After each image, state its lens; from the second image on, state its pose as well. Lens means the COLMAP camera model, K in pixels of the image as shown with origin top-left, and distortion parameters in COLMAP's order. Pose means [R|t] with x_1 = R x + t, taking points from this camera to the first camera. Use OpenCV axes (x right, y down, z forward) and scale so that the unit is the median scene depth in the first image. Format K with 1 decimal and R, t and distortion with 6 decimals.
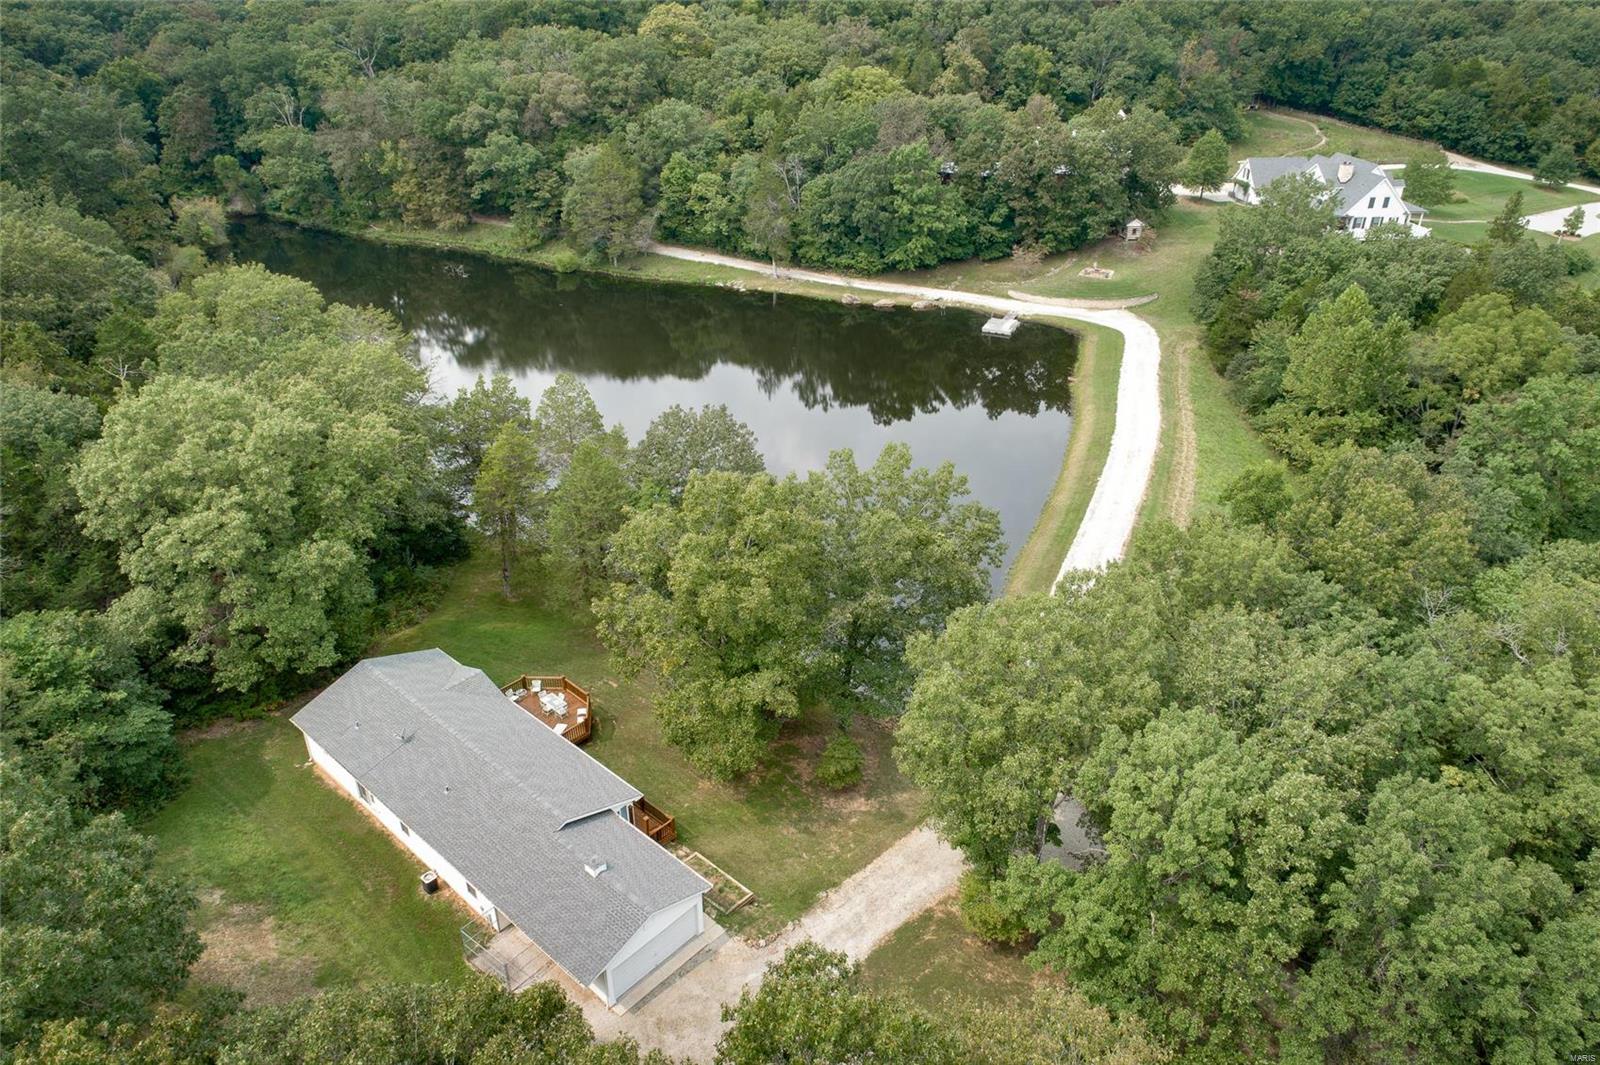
lens RADIAL K [[1085.0, 0, 803.0], [0, 1085.0, 523.2], [0, 0, 1]] dist [0.001625, 0.003339]
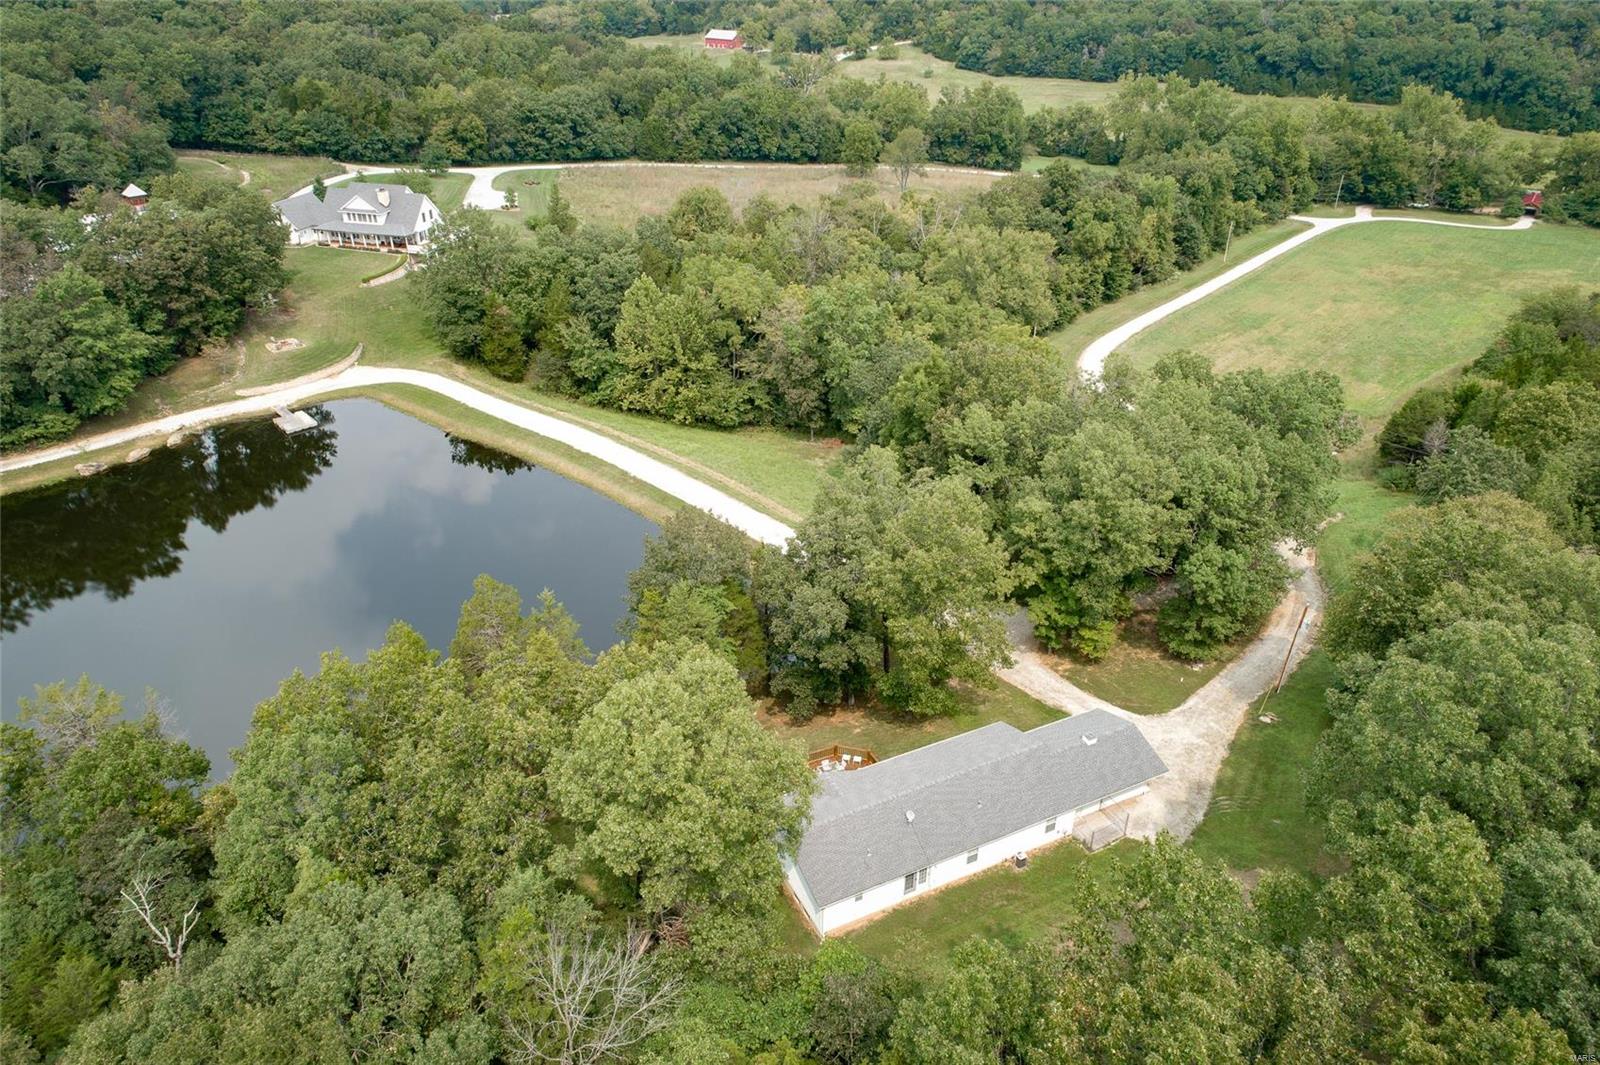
lens RADIAL K [[1085.0, 0, 798.6], [0, 1085.0, 531.7], [0, 0, 1]] dist [0.001625, 0.003339]
pose [[0.369861, -0.457768, 0.808487, -0.399713], [0.438571, 0.853164, 0.282430, -0.146816], [-0.819060, 0.250120, 0.516315, 0.135606]]
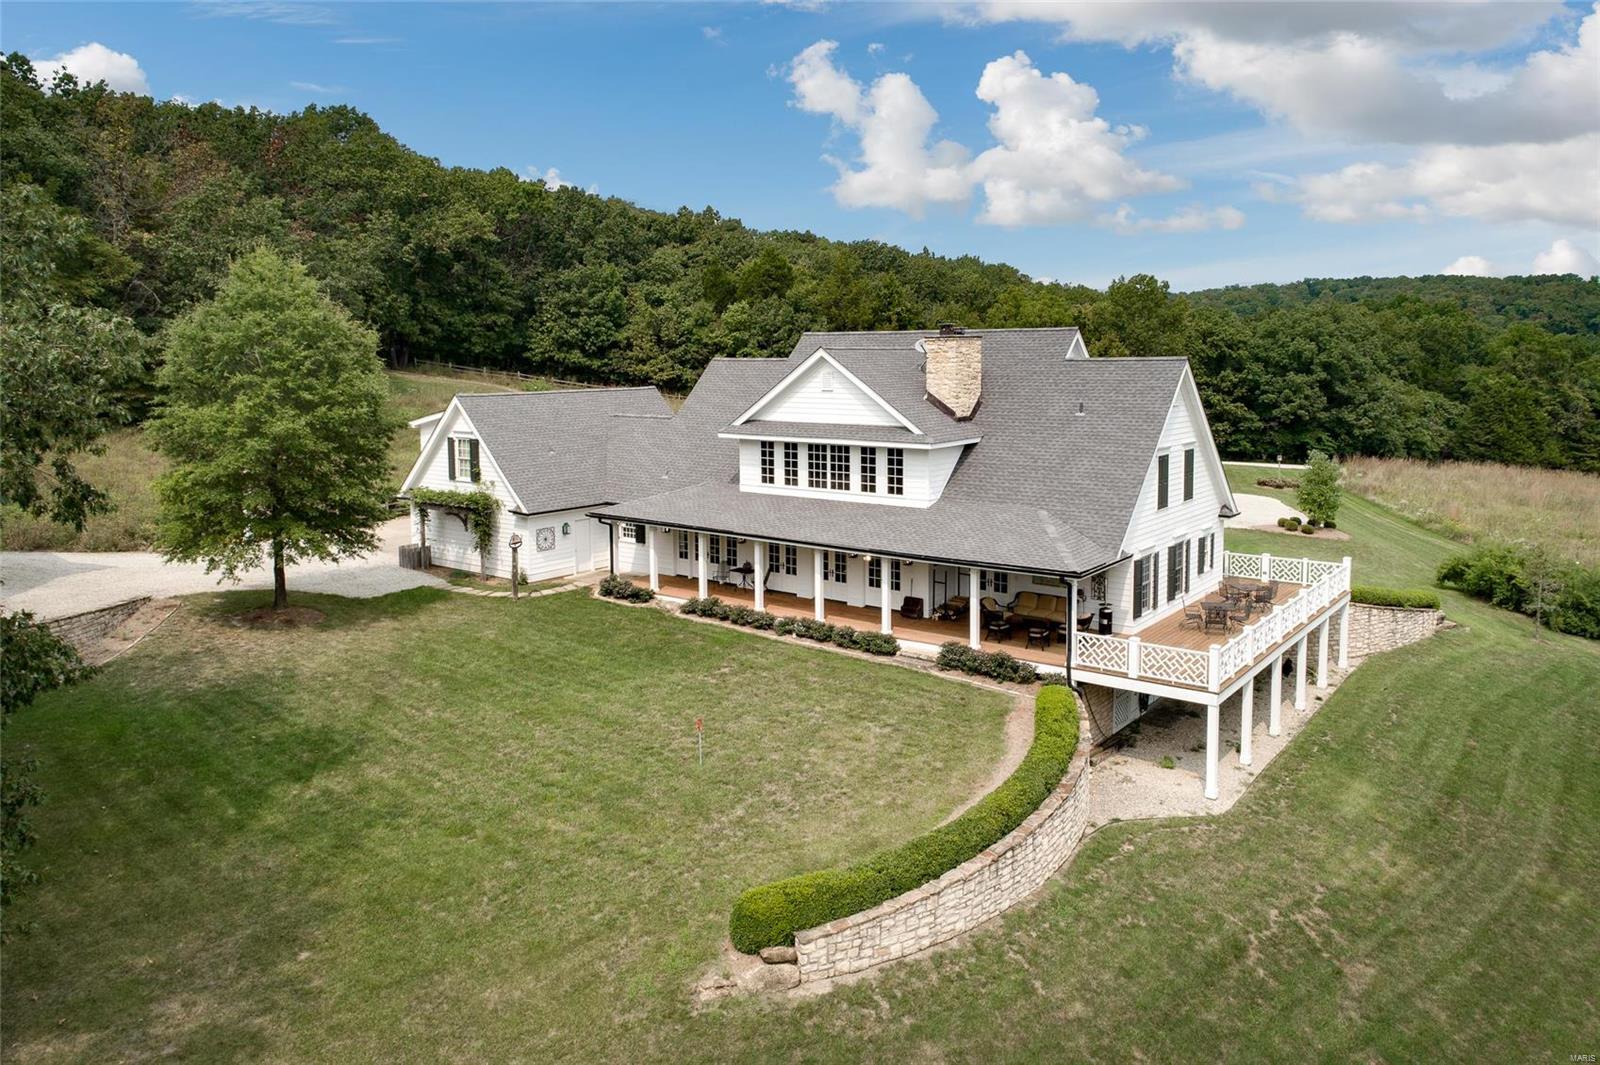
lens RADIAL K [[1085.0, 0, 796.8], [0, 1085.0, 517.7], [0, 0, 1]] dist [0.001625, 0.003339]
pose [[0.702666, -0.117125, 0.701813, 0.309689], [0.347284, 0.917344, -0.194611, -0.253265], [-0.621010, 0.380475, 0.685263, 0.840299]]
